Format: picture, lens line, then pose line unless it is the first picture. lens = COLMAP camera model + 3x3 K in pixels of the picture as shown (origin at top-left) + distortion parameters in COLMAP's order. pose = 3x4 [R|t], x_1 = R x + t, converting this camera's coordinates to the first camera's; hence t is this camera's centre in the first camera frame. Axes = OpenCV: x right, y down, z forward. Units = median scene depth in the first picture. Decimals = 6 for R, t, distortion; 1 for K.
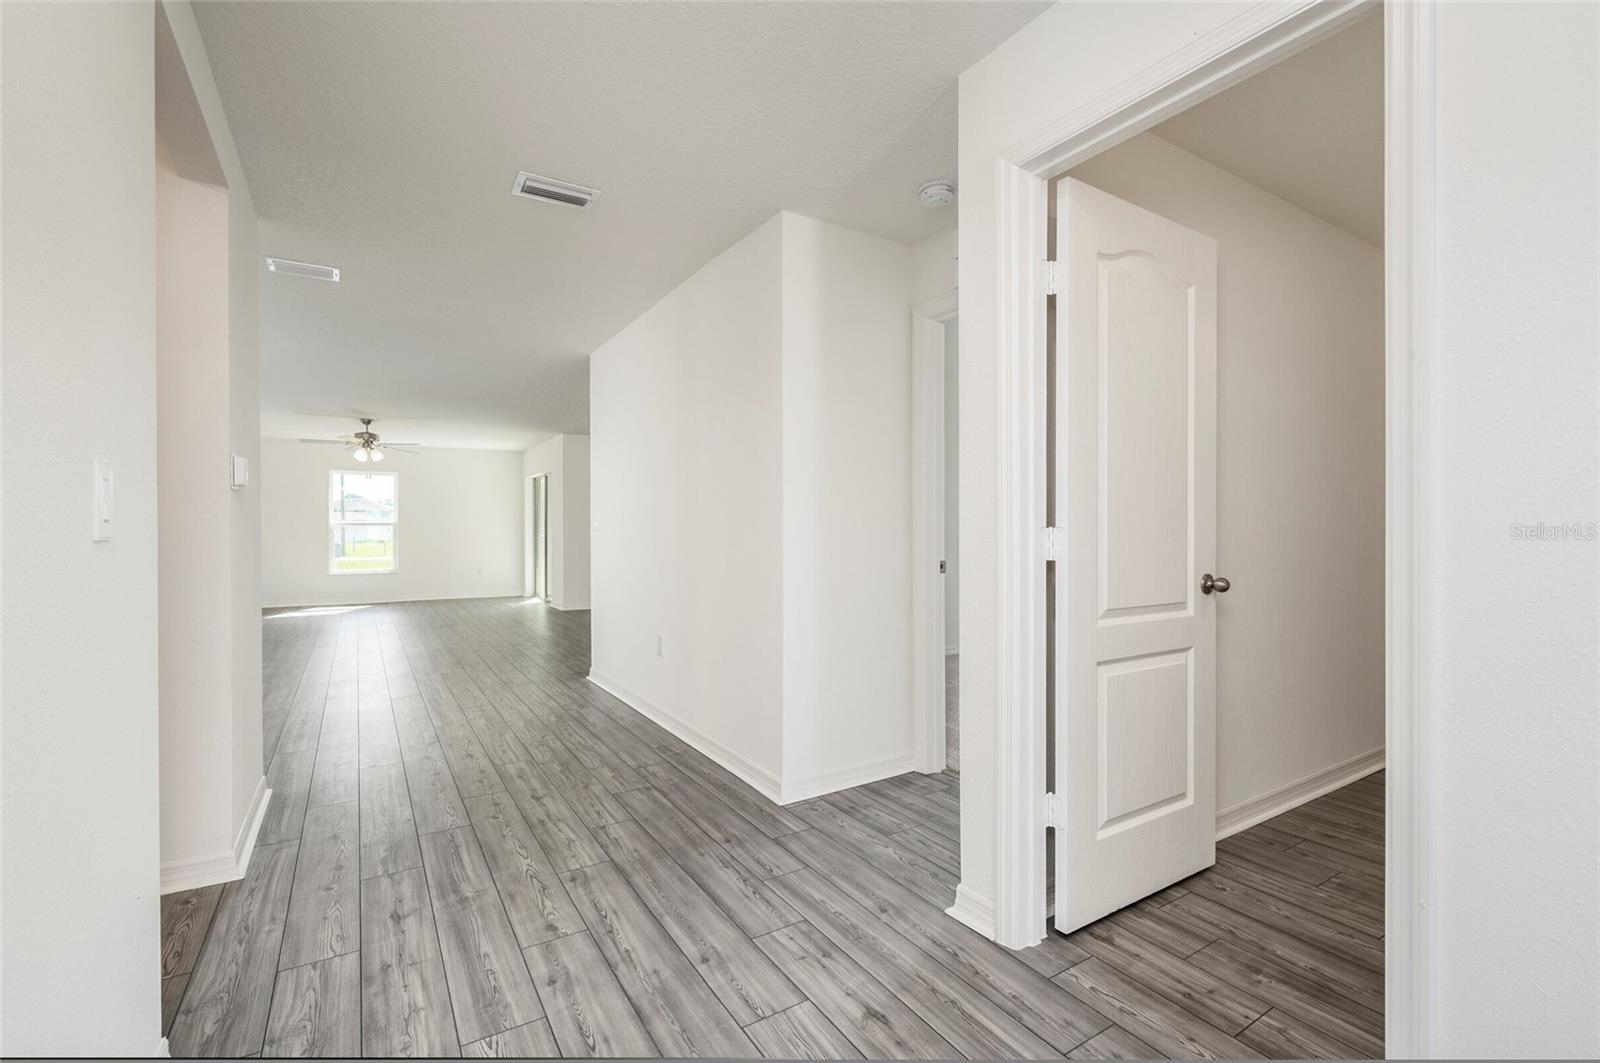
lens RADIAL K [[705.8, 0, 798.8], [0, 705.8, 529.7], [0, 0, 1]] dist [-0.002507, -0.000665]
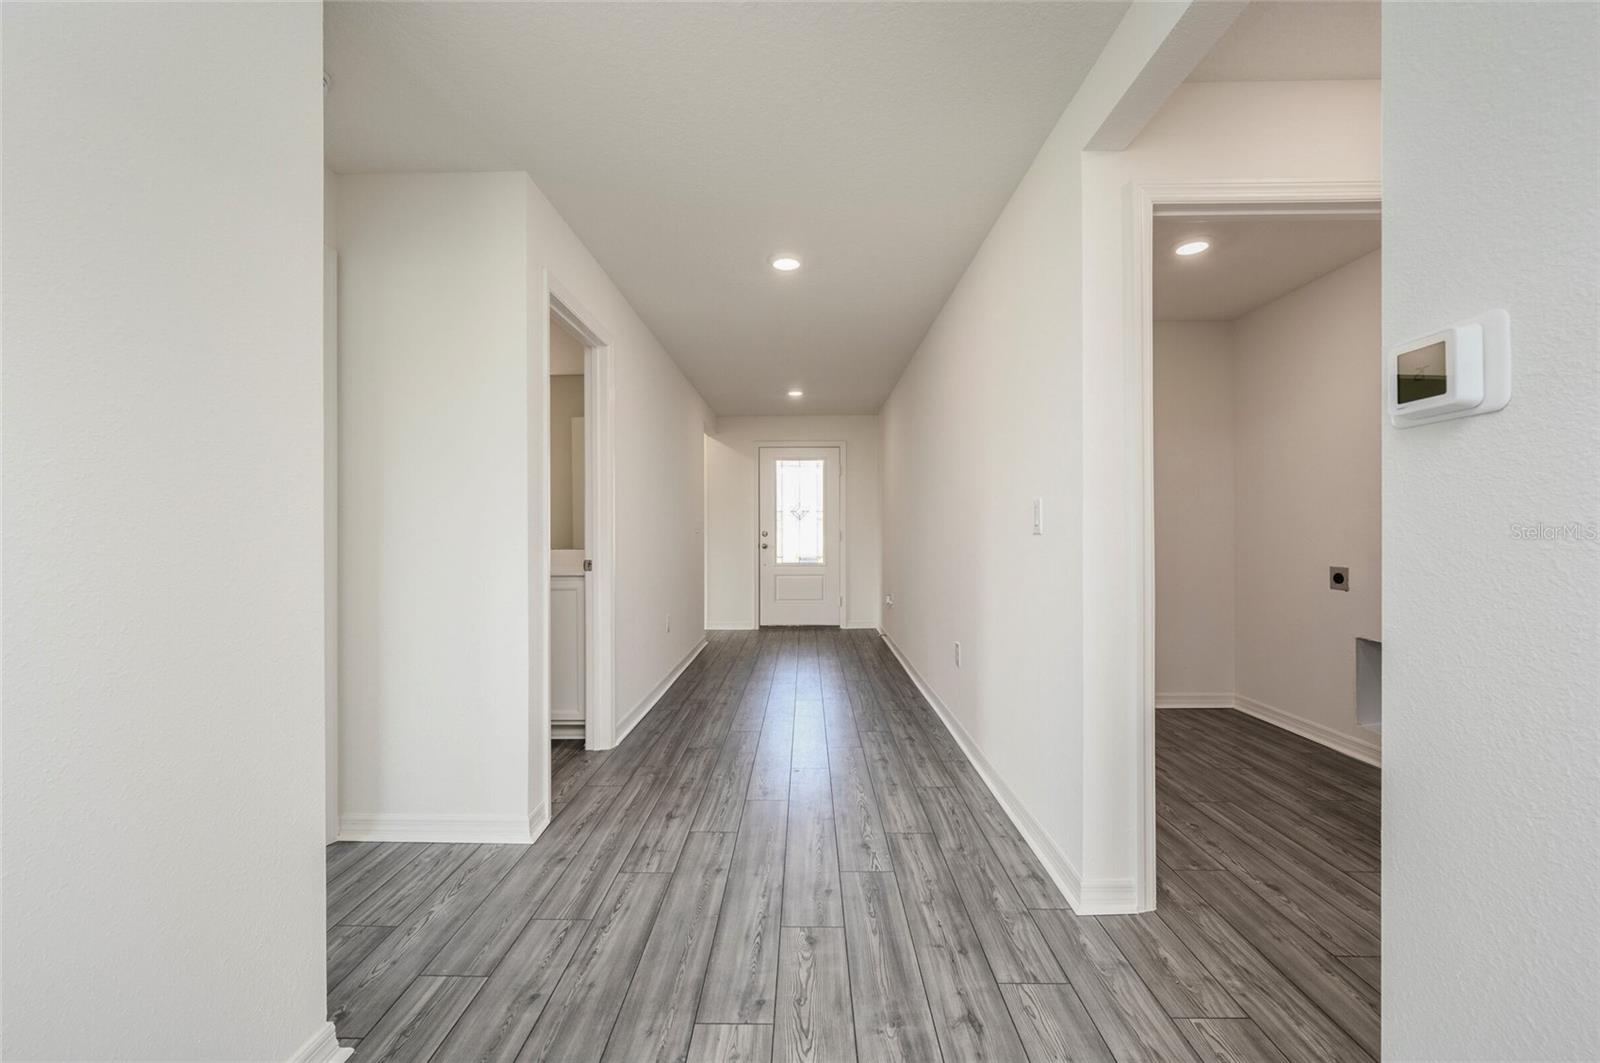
lens RADIAL K [[705.8, 0, 799.7], [0, 705.8, 530.1], [0, 0, 1]] dist [-0.002507, -0.000665]
pose [[-0.846415, 0.004899, 0.532502, -0.861979], [0.004162, 0.999988, -0.002584, 0.004004], [-0.532508, 0.000029, -0.846425, 1.841750]]
